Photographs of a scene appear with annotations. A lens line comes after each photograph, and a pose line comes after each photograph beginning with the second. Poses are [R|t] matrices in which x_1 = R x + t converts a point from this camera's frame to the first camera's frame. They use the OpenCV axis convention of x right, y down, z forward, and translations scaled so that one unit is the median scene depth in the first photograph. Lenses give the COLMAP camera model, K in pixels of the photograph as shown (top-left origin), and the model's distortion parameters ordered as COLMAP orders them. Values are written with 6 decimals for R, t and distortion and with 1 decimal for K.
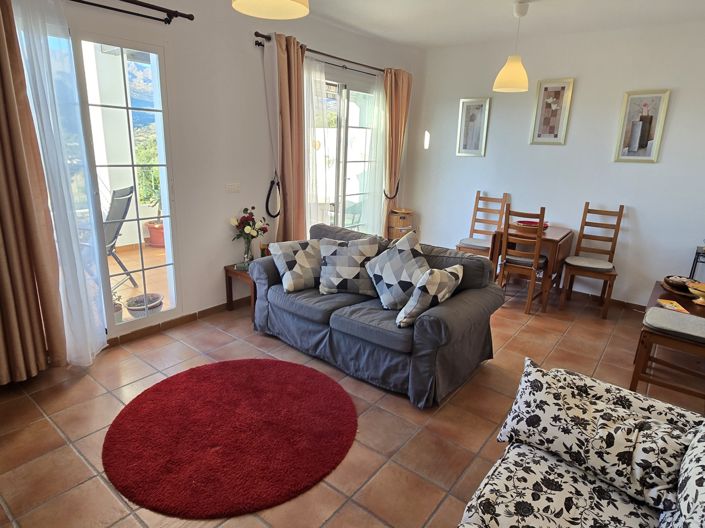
lens RADIAL K [[427.3, 0, 349.0], [0, 427.3, 265.5], [0, 0, 1]] dist [0.001460, 0.000099]
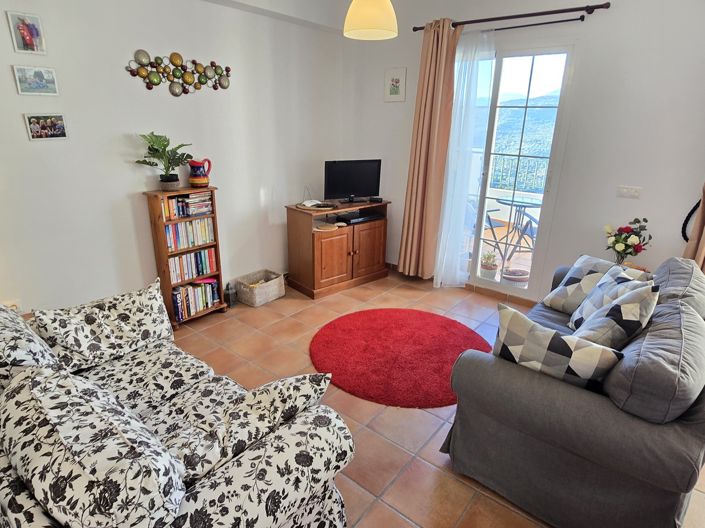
lens RADIAL K [[427.3, 0, 349.8], [0, 427.3, 264.0], [0, 0, 1]] dist [0.001460, 0.000099]
pose [[-0.019028, 0.285700, -0.958130, 0.821850], [-0.299807, 0.912575, 0.278070, -0.167164], [0.953810, 0.292545, 0.068291, 0.631672]]
